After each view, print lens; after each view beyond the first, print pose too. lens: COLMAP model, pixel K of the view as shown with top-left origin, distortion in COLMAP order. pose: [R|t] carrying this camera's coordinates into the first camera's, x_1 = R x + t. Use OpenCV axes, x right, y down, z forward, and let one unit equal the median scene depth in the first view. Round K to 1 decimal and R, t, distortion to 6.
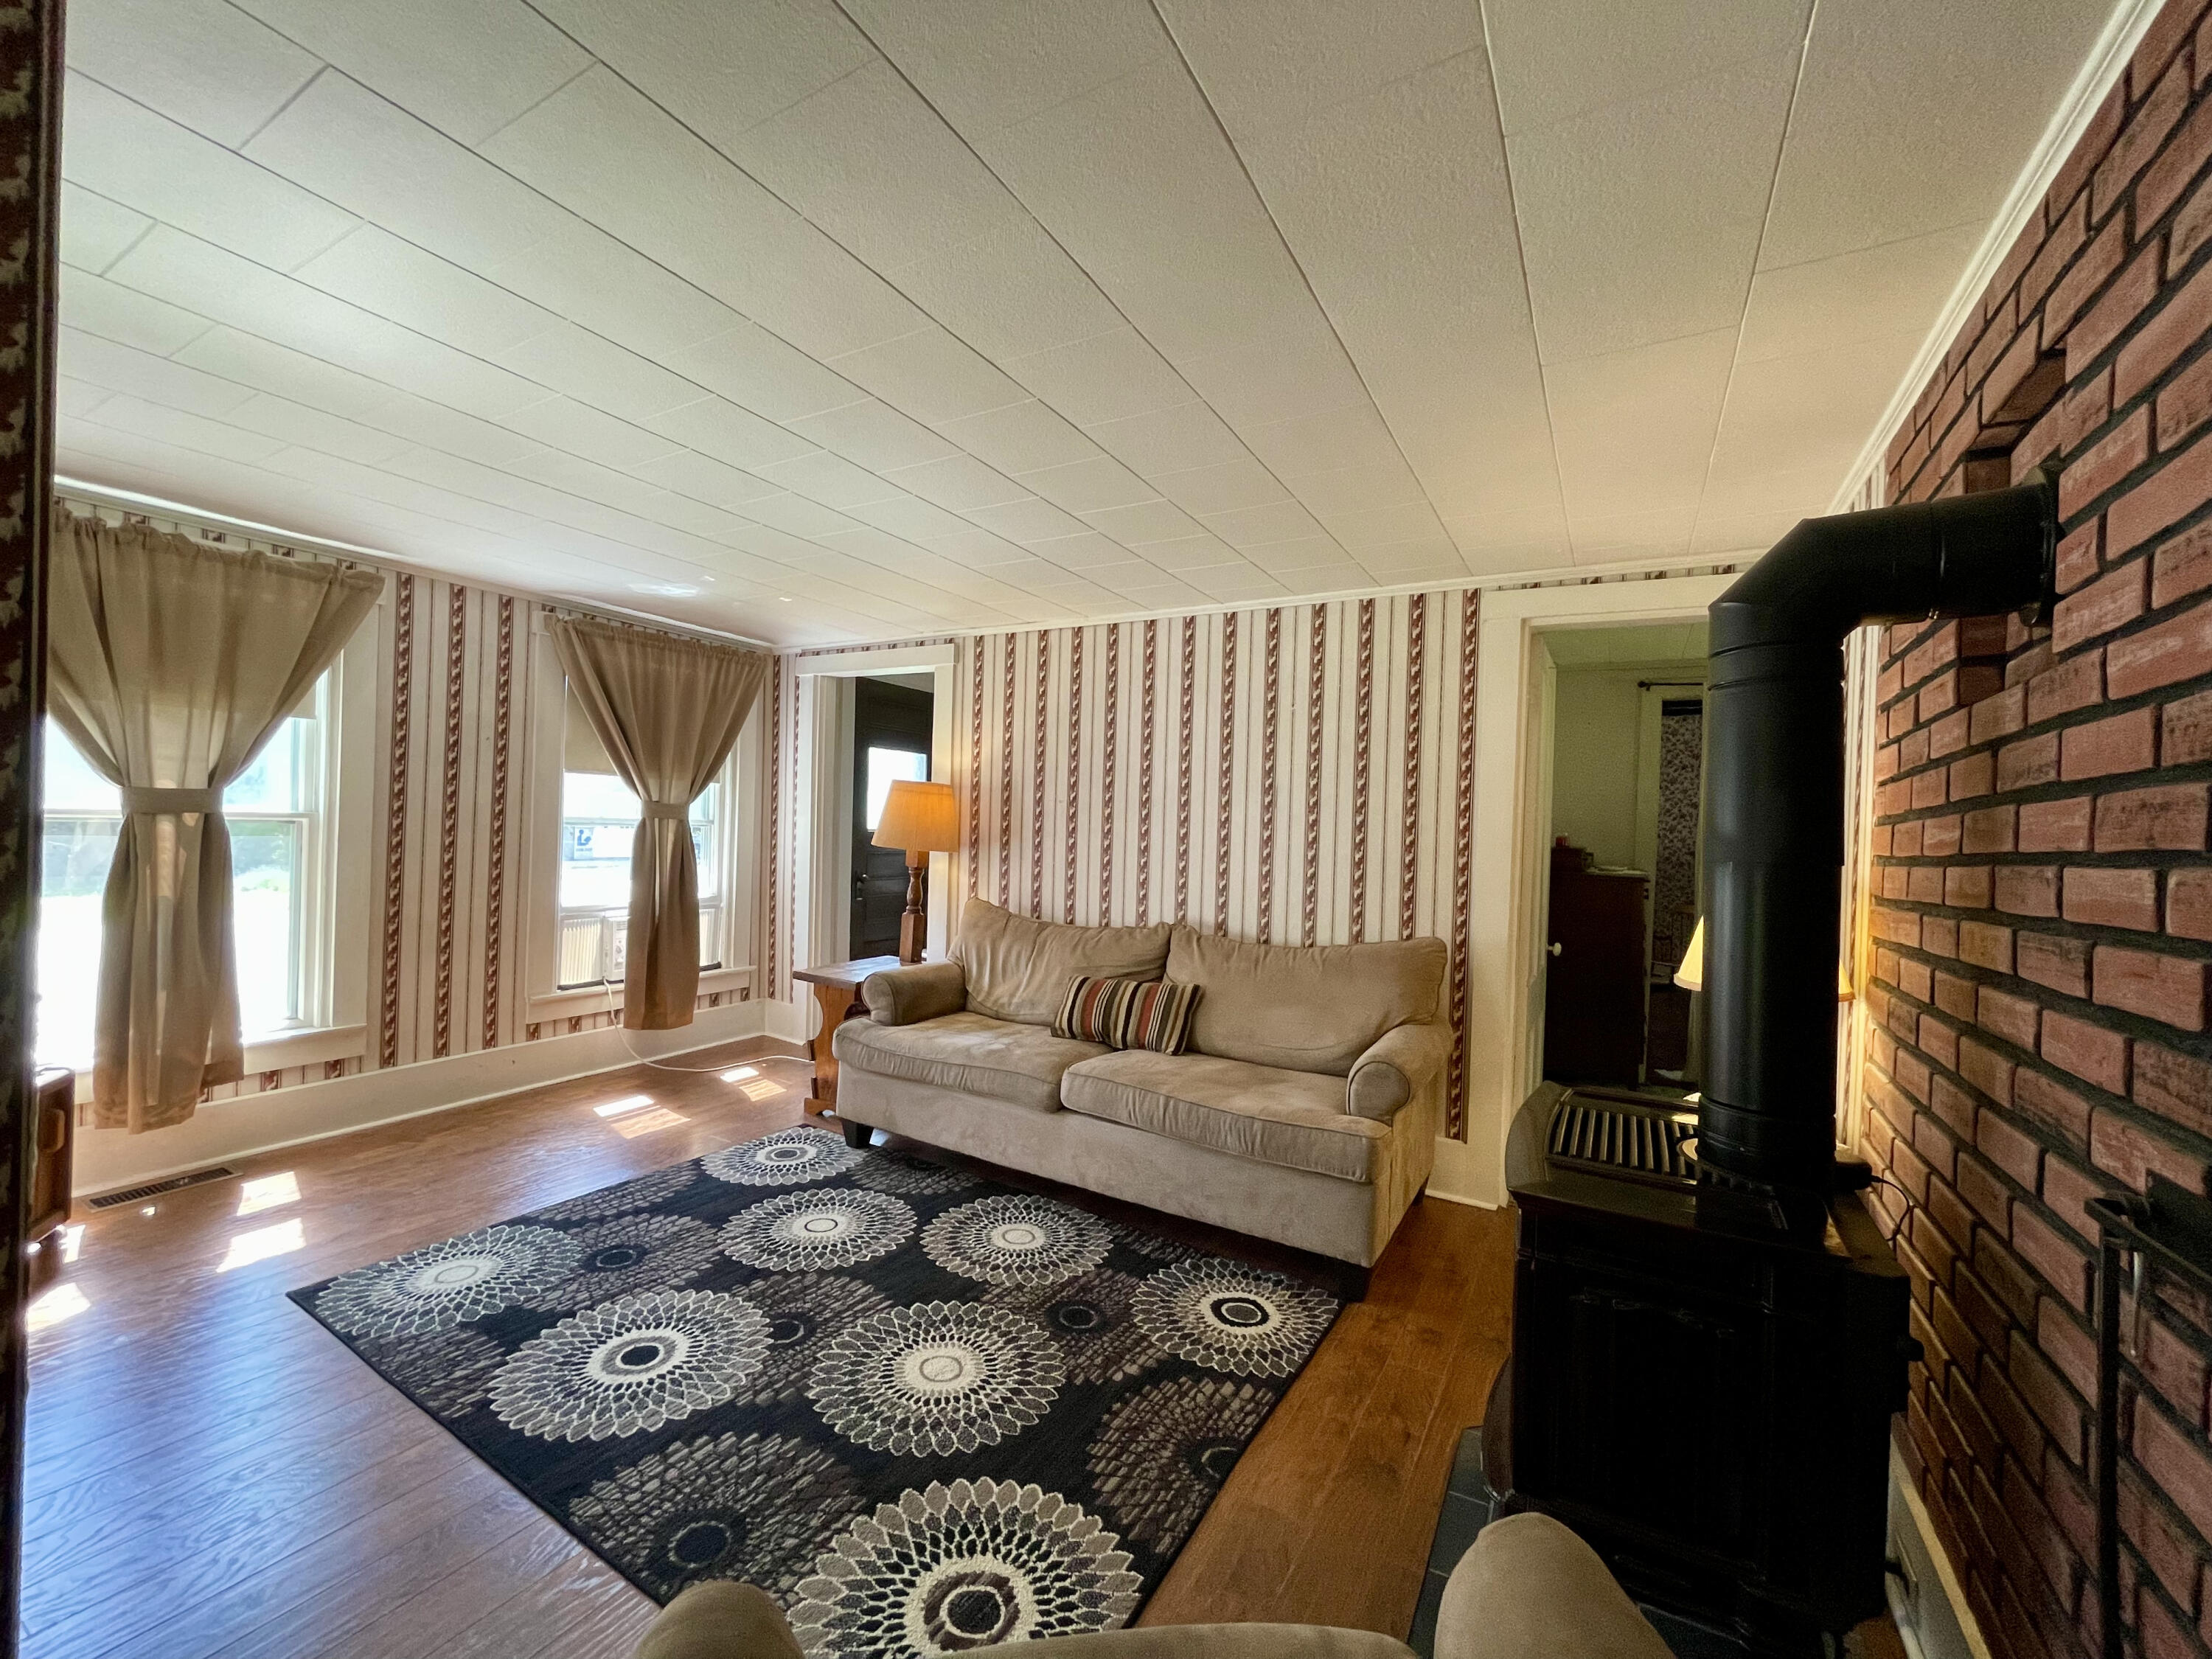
lens RADIAL K [[916.5, 0, 1098.3], [0, 916.5, 831.4], [0, 0, 1]] dist [-0.006235, -0.000289]
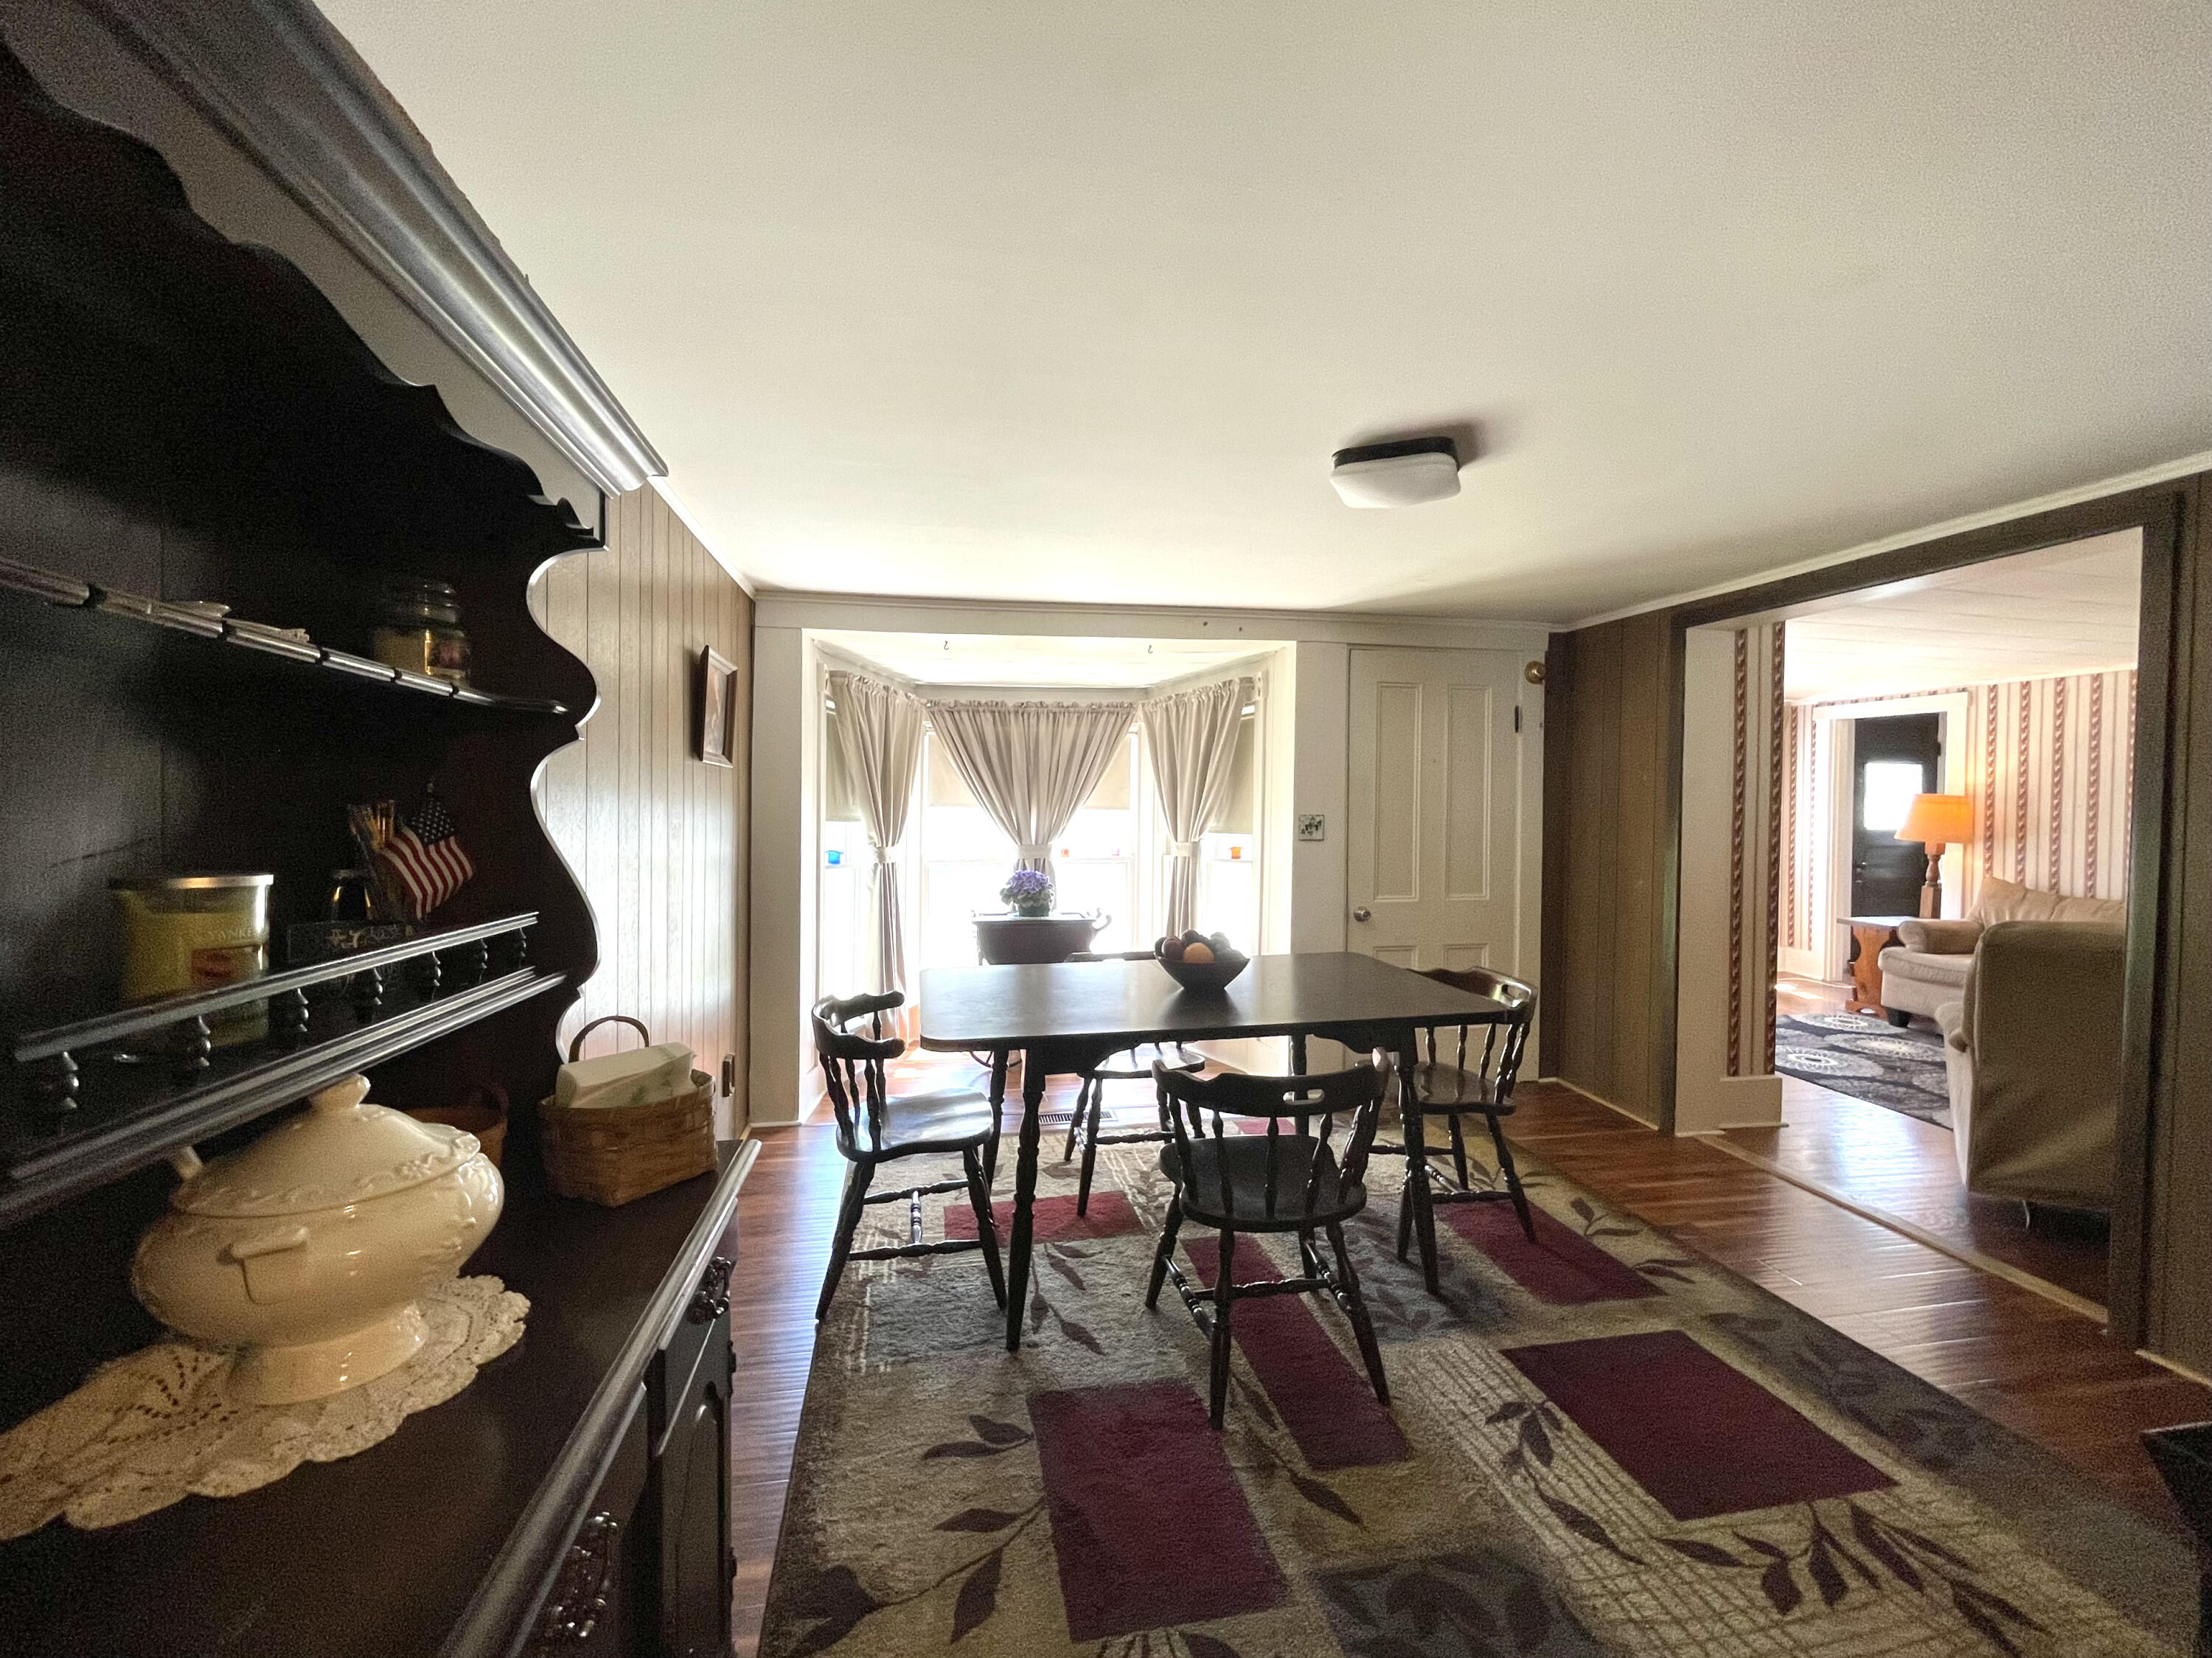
lens RADIAL K [[916.5, 0, 1110.3], [0, 916.5, 830.2], [0, 0, 1]] dist [-0.006235, -0.000289]
pose [[0.643422, -0.005192, -0.765494, 0.060375], [0.007751, 0.999970, -0.000268, -0.008124], [0.765473, -0.005761, 0.643443, -0.870811]]
